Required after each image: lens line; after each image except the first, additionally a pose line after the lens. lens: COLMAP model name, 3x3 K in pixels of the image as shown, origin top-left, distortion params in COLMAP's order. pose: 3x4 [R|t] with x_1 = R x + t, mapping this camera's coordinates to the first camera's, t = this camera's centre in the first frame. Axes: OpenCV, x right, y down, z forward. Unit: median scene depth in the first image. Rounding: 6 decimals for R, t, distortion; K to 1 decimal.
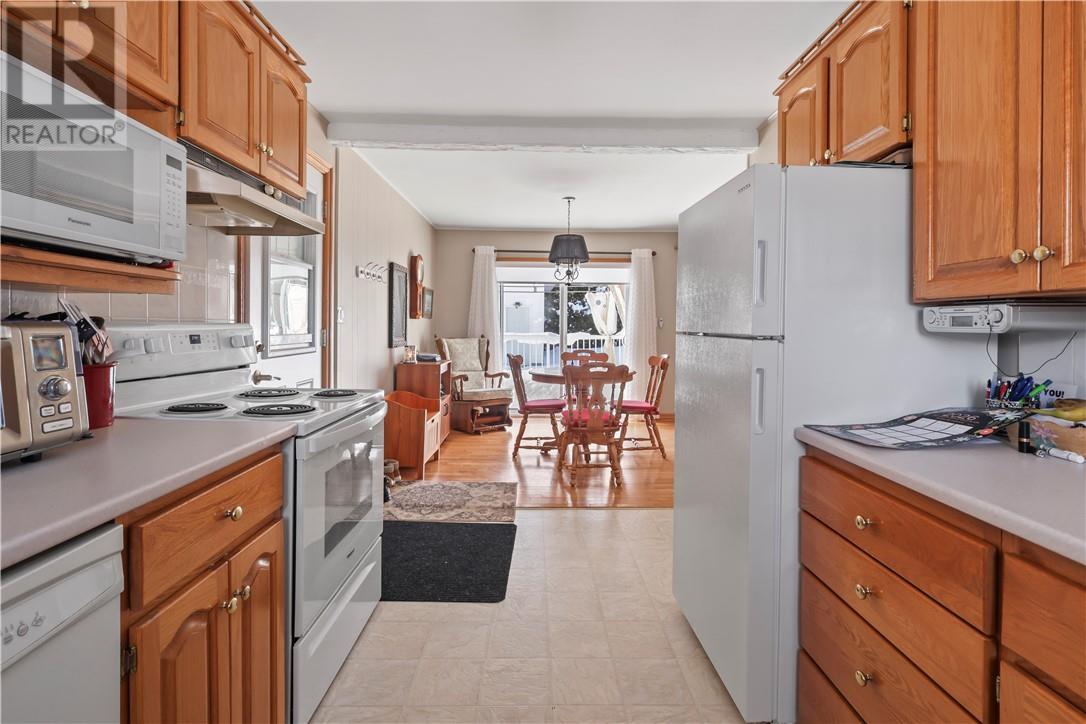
lens RADIAL K [[515.2, 0, 541.3], [0, 515.2, 329.5], [0, 0, 1]] dist [-0.004042, -0.000296]
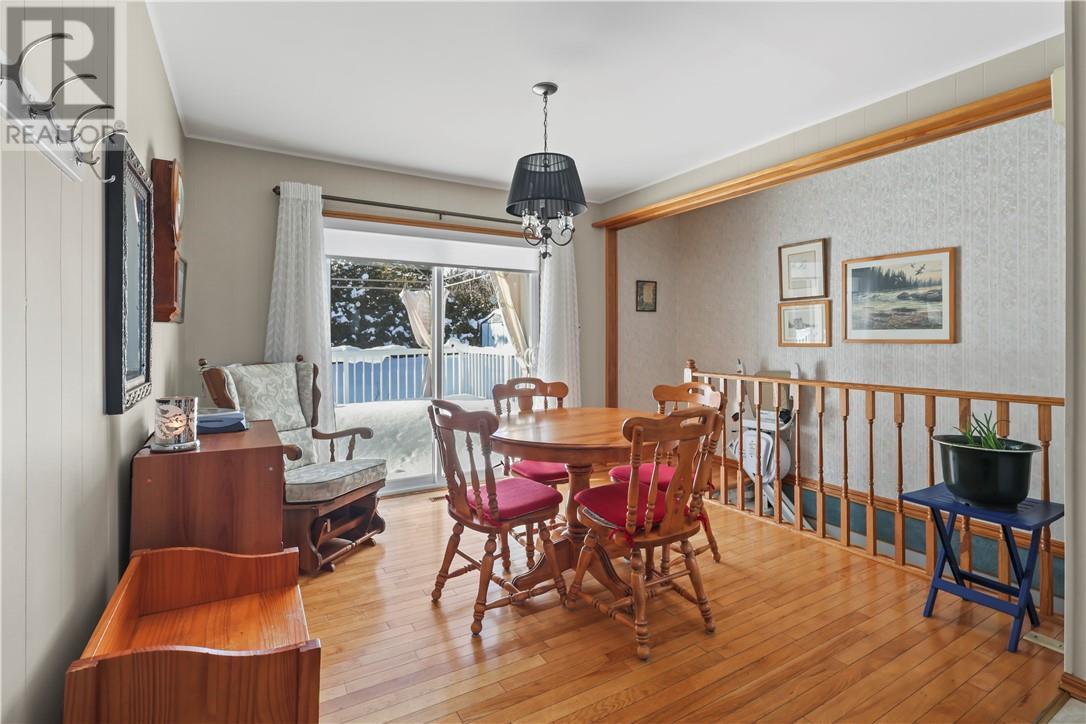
lens RADIAL K [[515.2, 0, 541.3], [0, 515.2, 329.5], [0, 0, 1]] dist [-0.004042, -0.000296]
pose [[0.867445, -0.001964, 0.497529, -0.167019], [0.011219, 0.999815, -0.015612, -0.004684], [-0.497406, 0.019124, 0.867307, 0.452540]]
